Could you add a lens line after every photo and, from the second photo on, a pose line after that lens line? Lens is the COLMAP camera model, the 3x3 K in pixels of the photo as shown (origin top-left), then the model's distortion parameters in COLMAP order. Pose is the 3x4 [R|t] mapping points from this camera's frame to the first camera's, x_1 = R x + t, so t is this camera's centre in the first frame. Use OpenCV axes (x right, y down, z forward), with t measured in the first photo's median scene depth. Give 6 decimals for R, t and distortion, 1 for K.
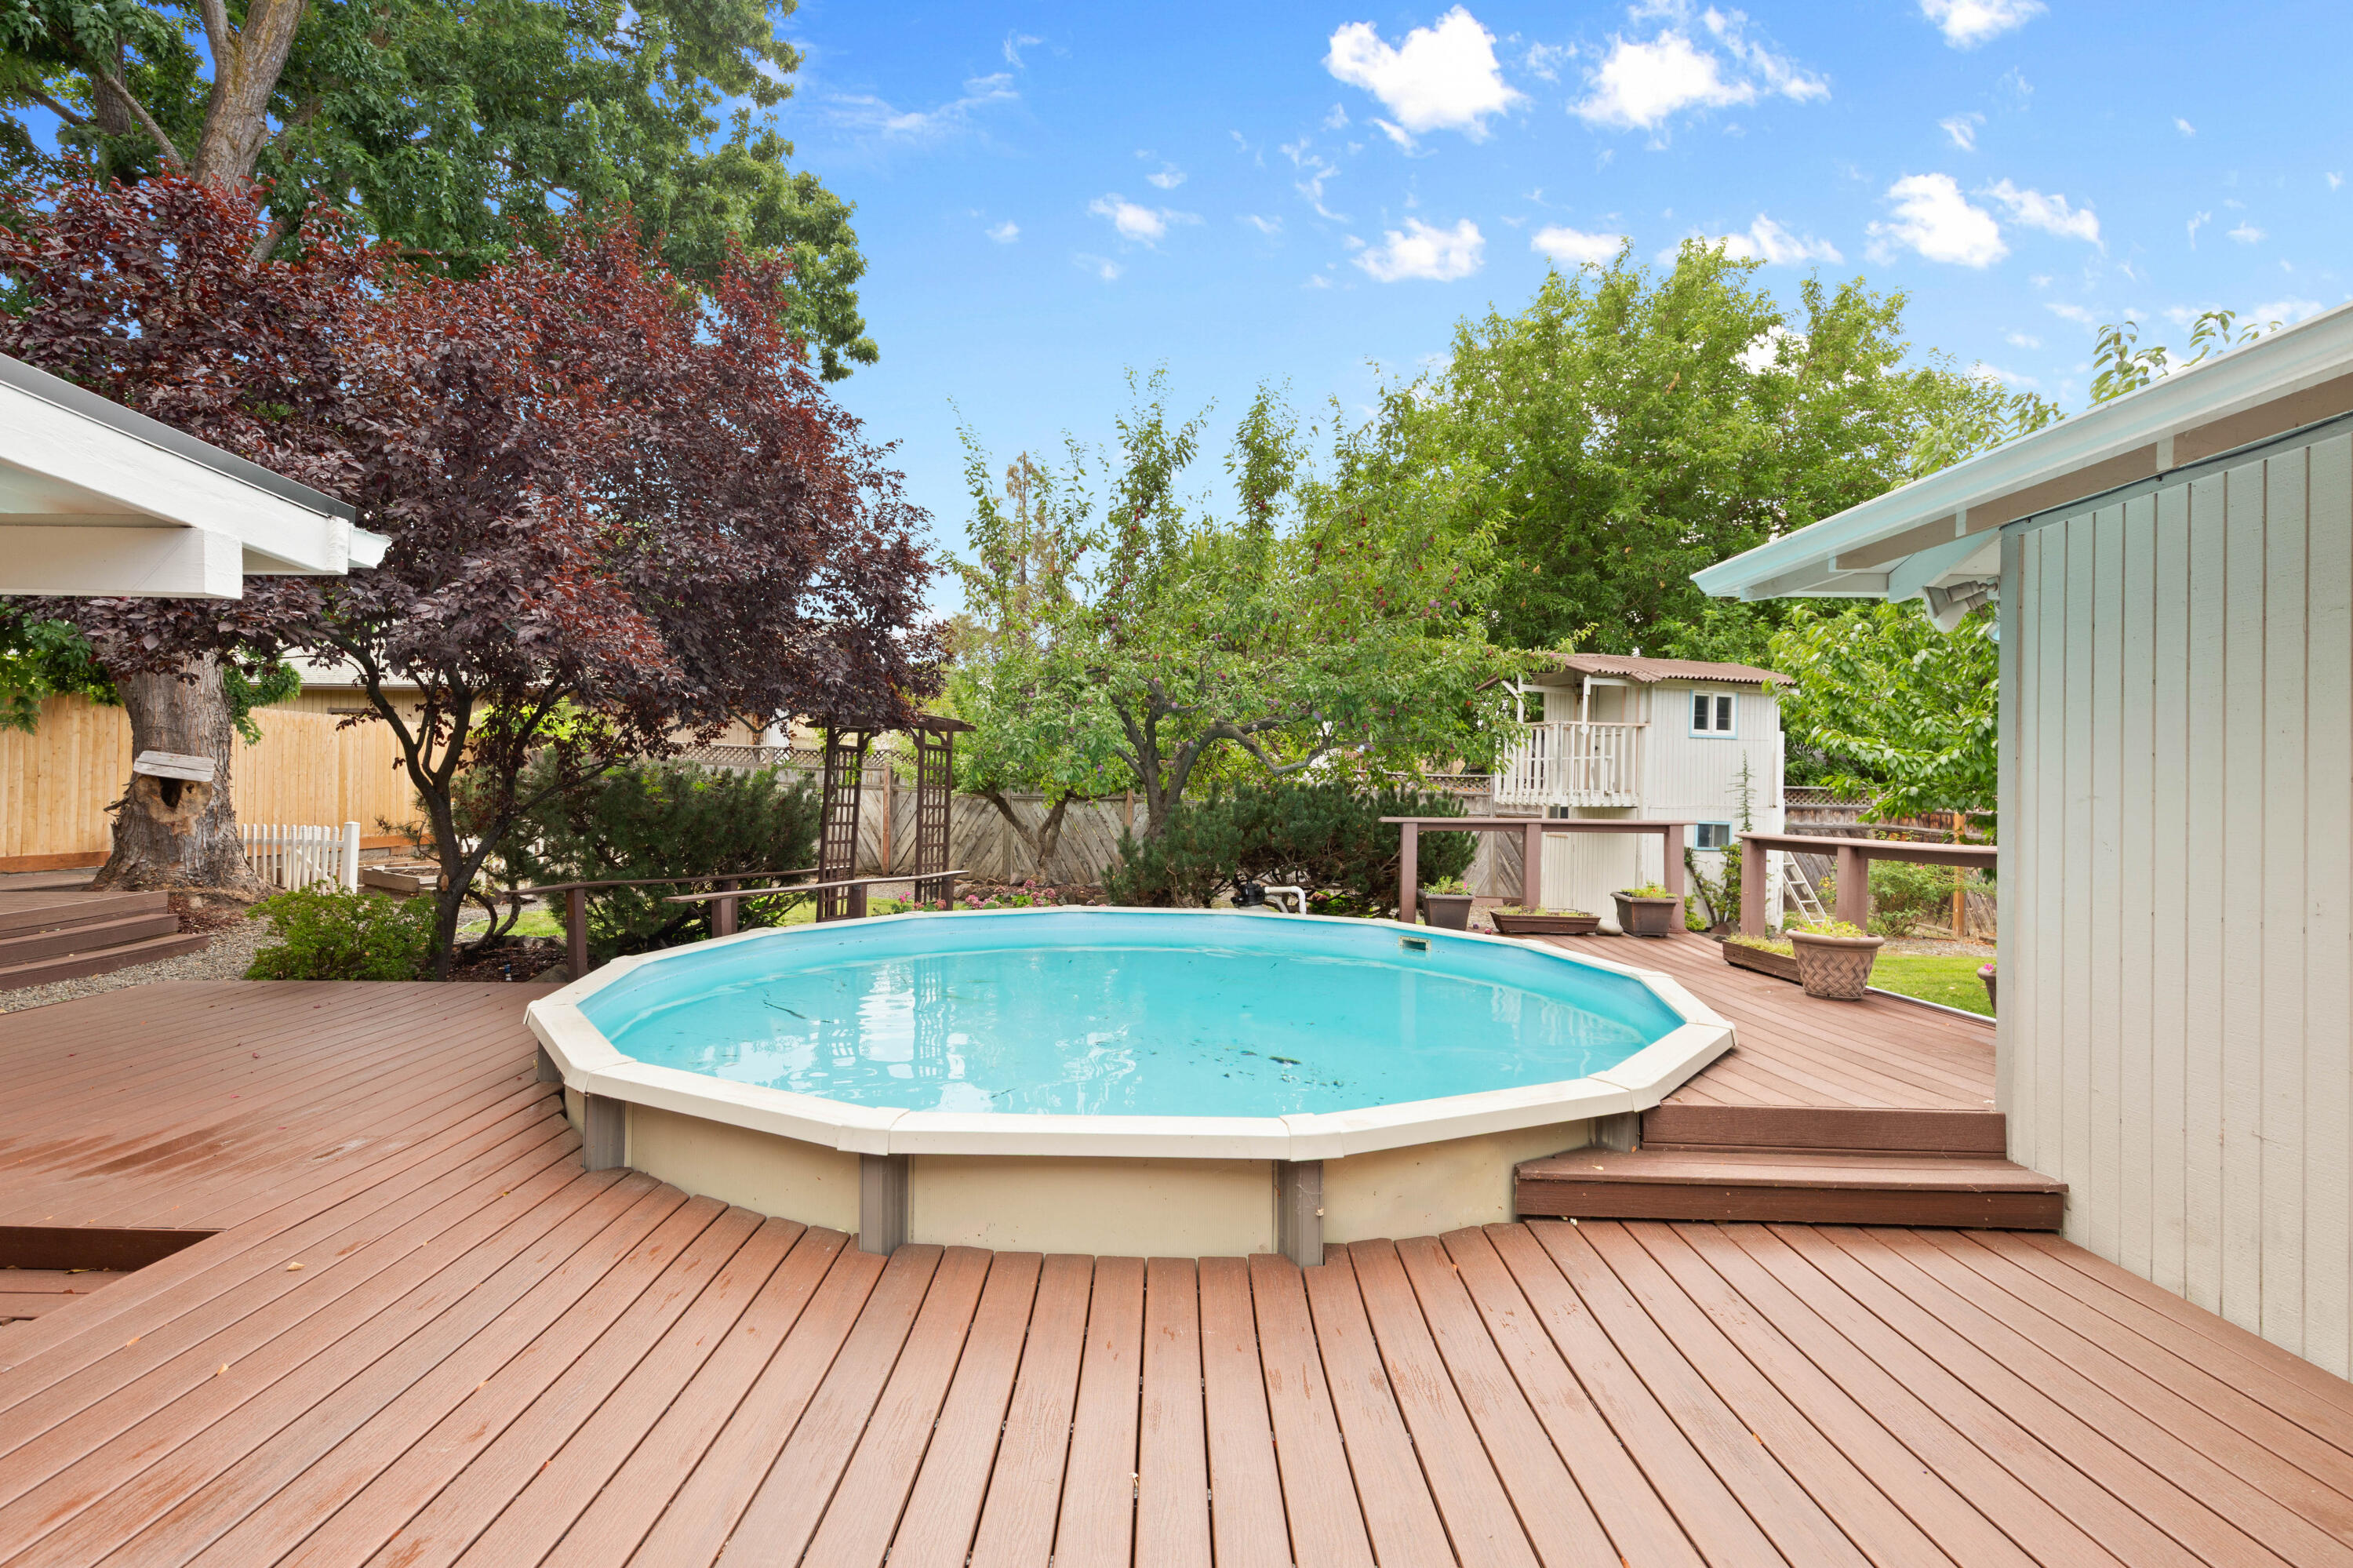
lens RADIAL K [[1050.2, 0, 1143.0], [0, 1050.2, 782.3], [0, 0, 1]] dist [0.003862, 0.000239]
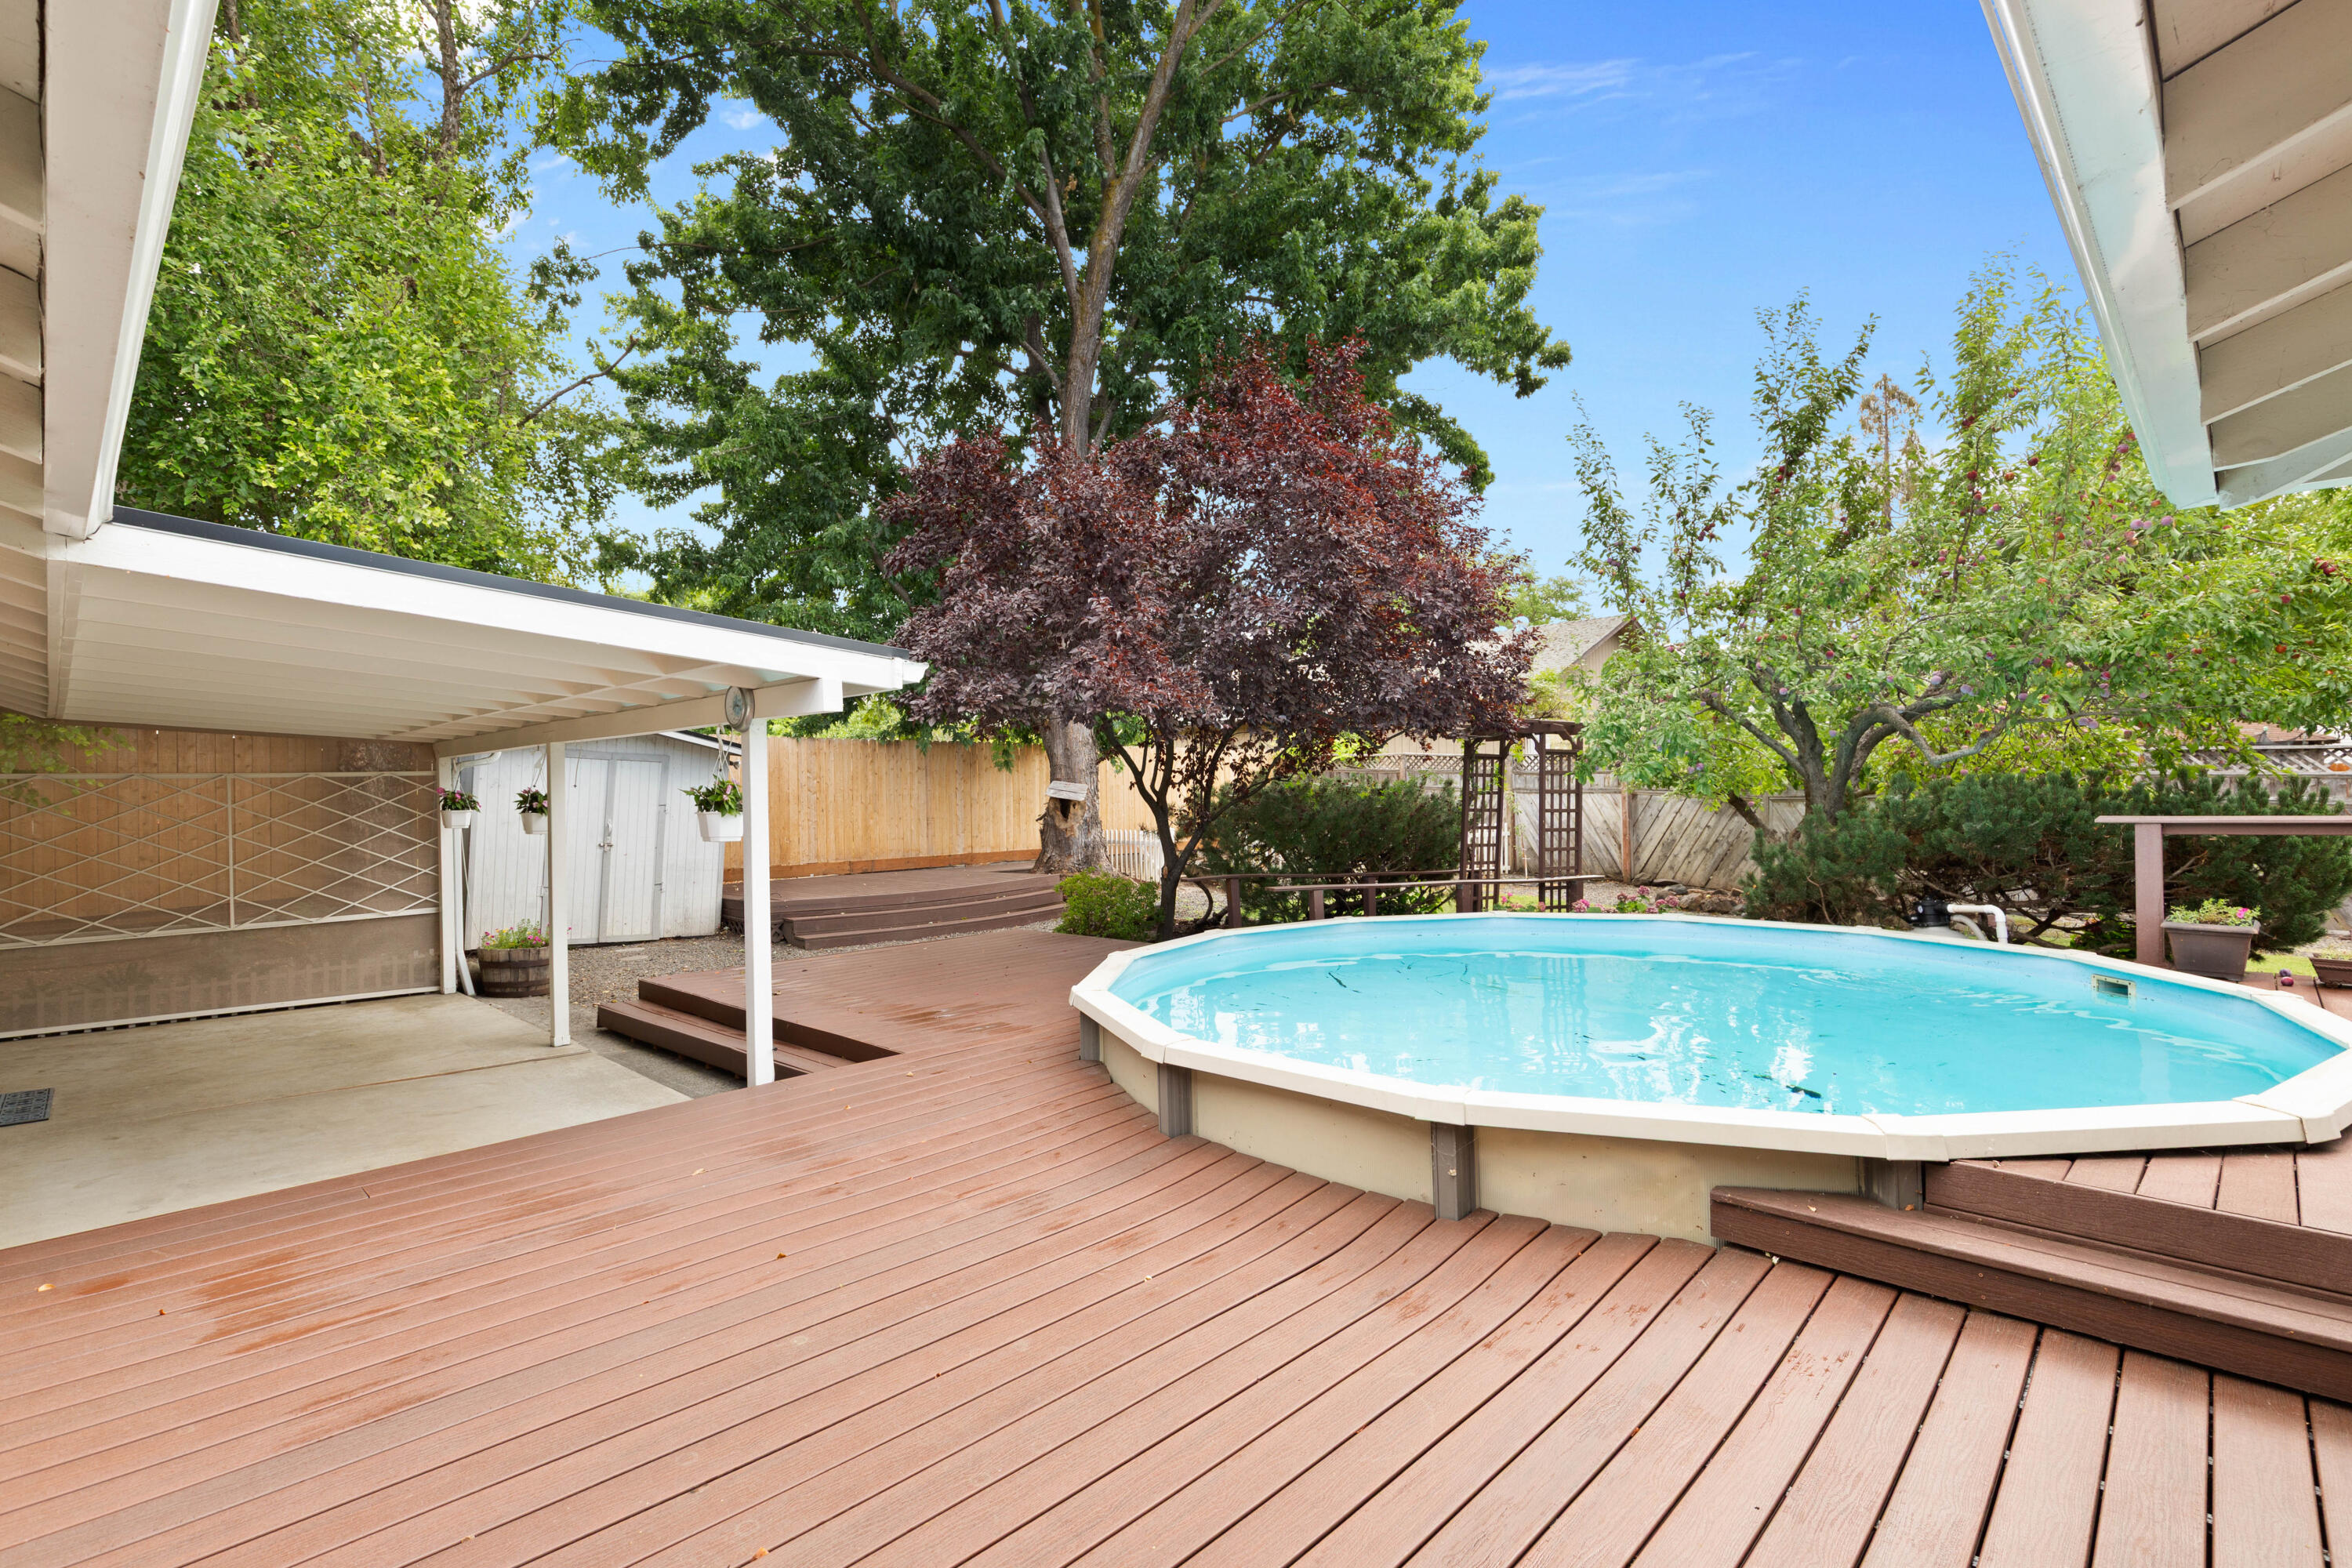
lens RADIAL K [[1086.1, 0, 1176.0], [0, 1086.1, 784.0], [0, 0, 1]] dist [0.001493, 0.000129]
pose [[0.731928, -0.031492, -0.680654, 0.294662], [0.029817, 0.999455, -0.014179, 0.002067], [0.680729, -0.009917, 0.732468, -0.015523]]
